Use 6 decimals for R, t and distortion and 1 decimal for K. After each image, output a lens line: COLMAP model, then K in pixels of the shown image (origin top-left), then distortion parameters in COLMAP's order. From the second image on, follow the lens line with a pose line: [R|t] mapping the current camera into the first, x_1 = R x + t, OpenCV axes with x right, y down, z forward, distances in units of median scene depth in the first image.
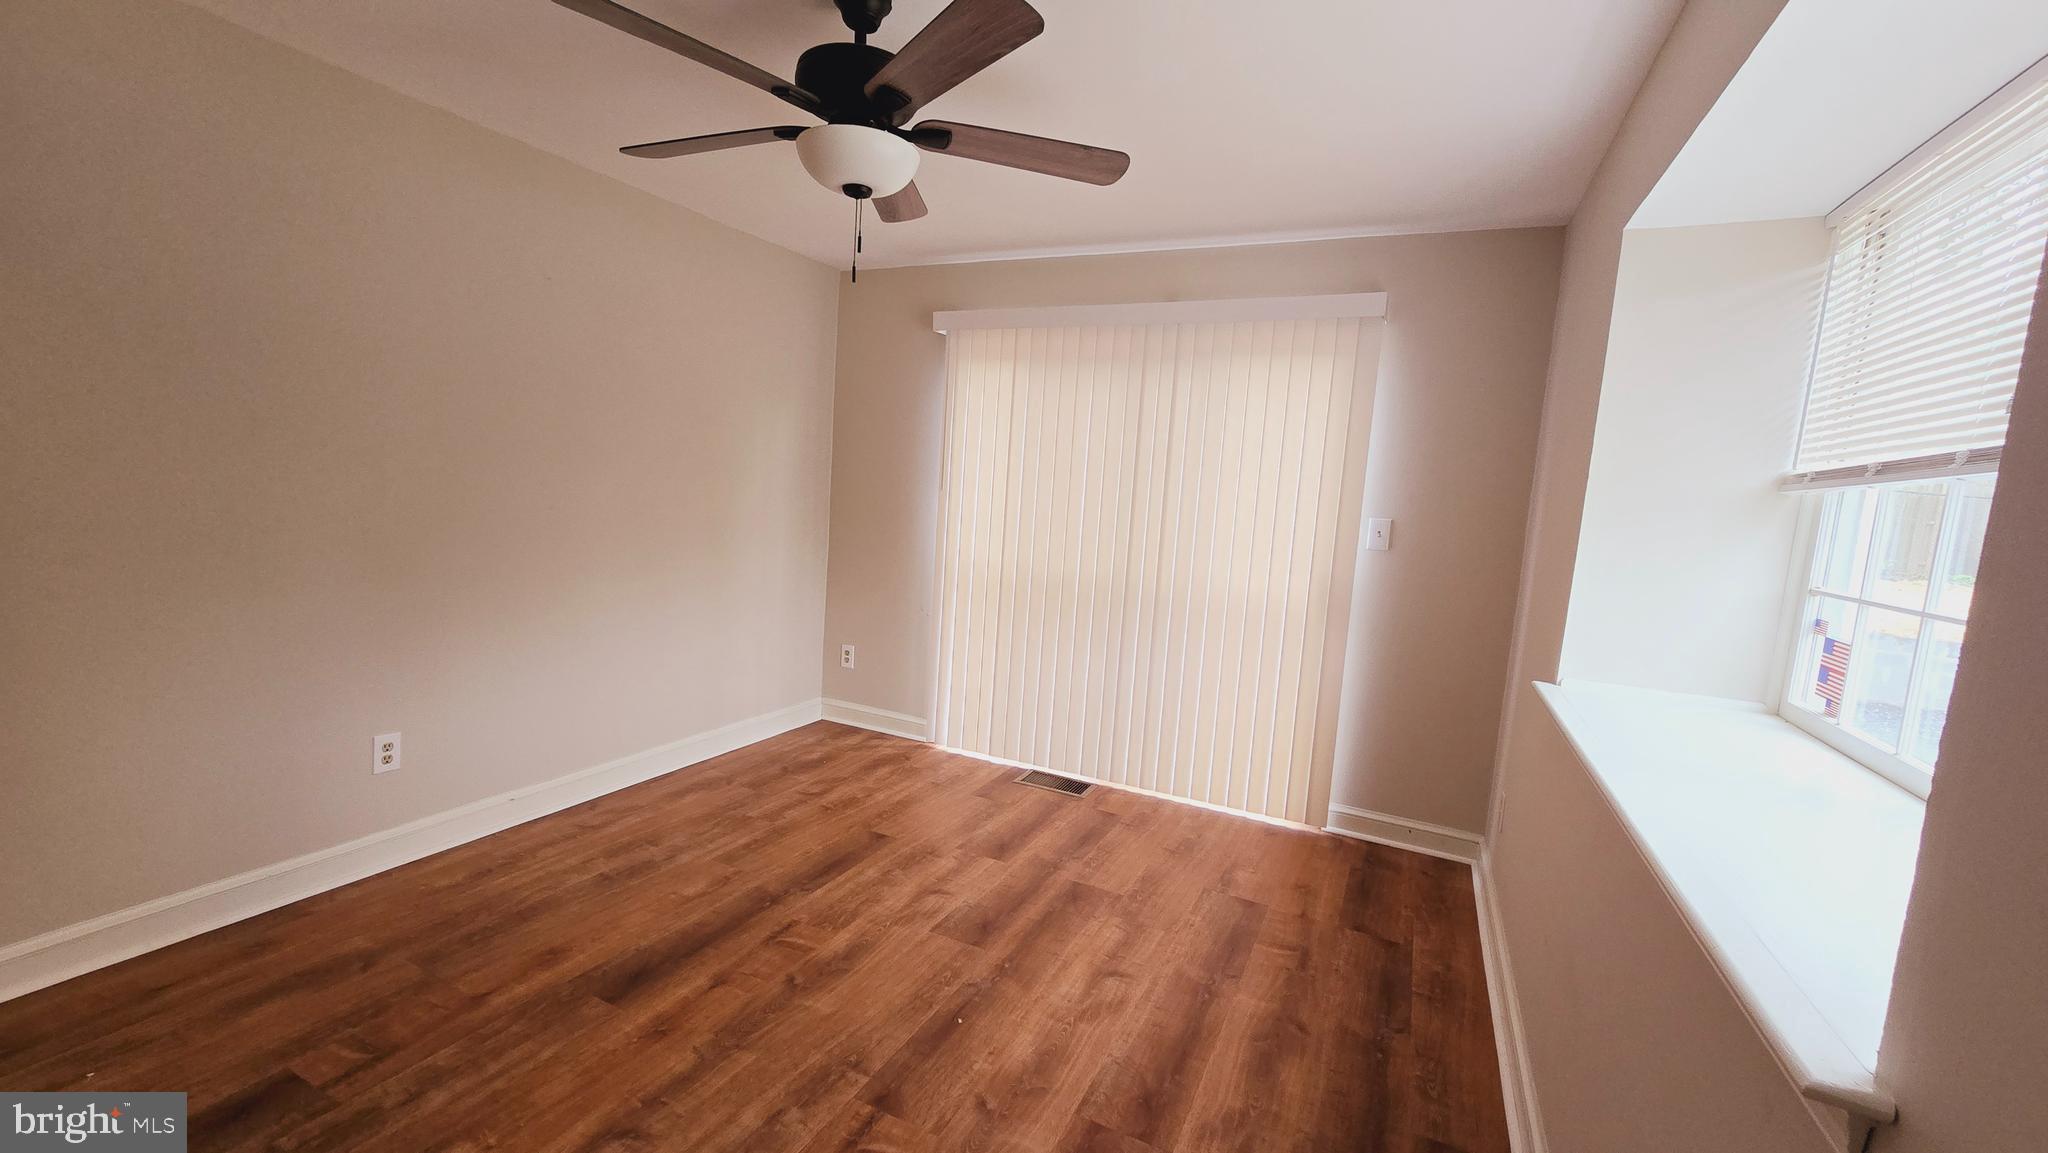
lens RADIAL K [[825.7, 0, 1018.4], [0, 825.7, 588.4], [0, 0, 1]] dist [0.000736, 0.000210]
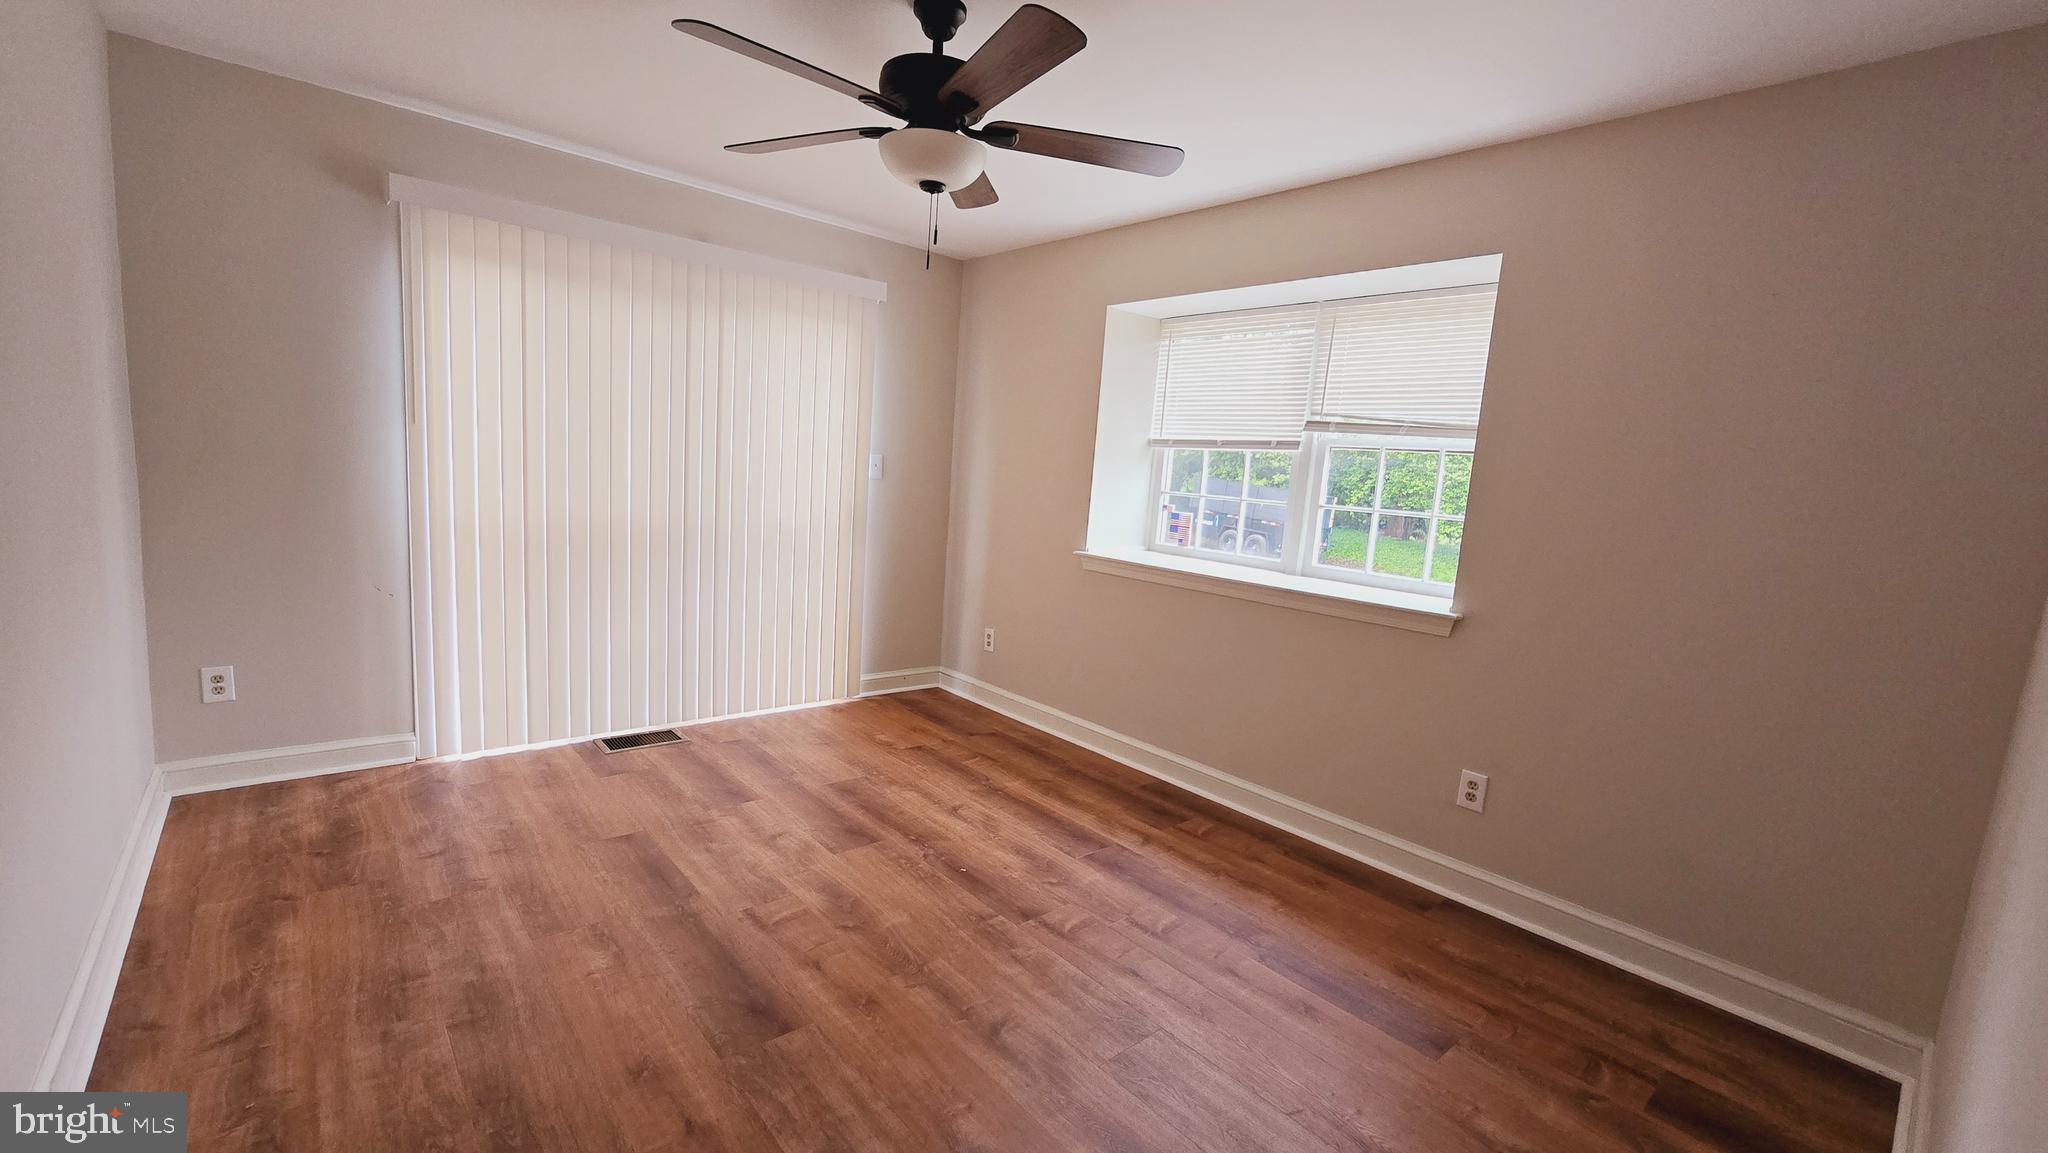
lens RADIAL K [[839.1, 0, 1012.7], [0, 839.1, 580.7], [0, 0, 1]] dist [-0.000280, 0.000754]
pose [[0.401092, -0.159265, 0.902087, -0.818755], [0.066793, 0.987233, 0.144599, -0.073613], [-0.913600, 0.002256, 0.406609, 0.286788]]
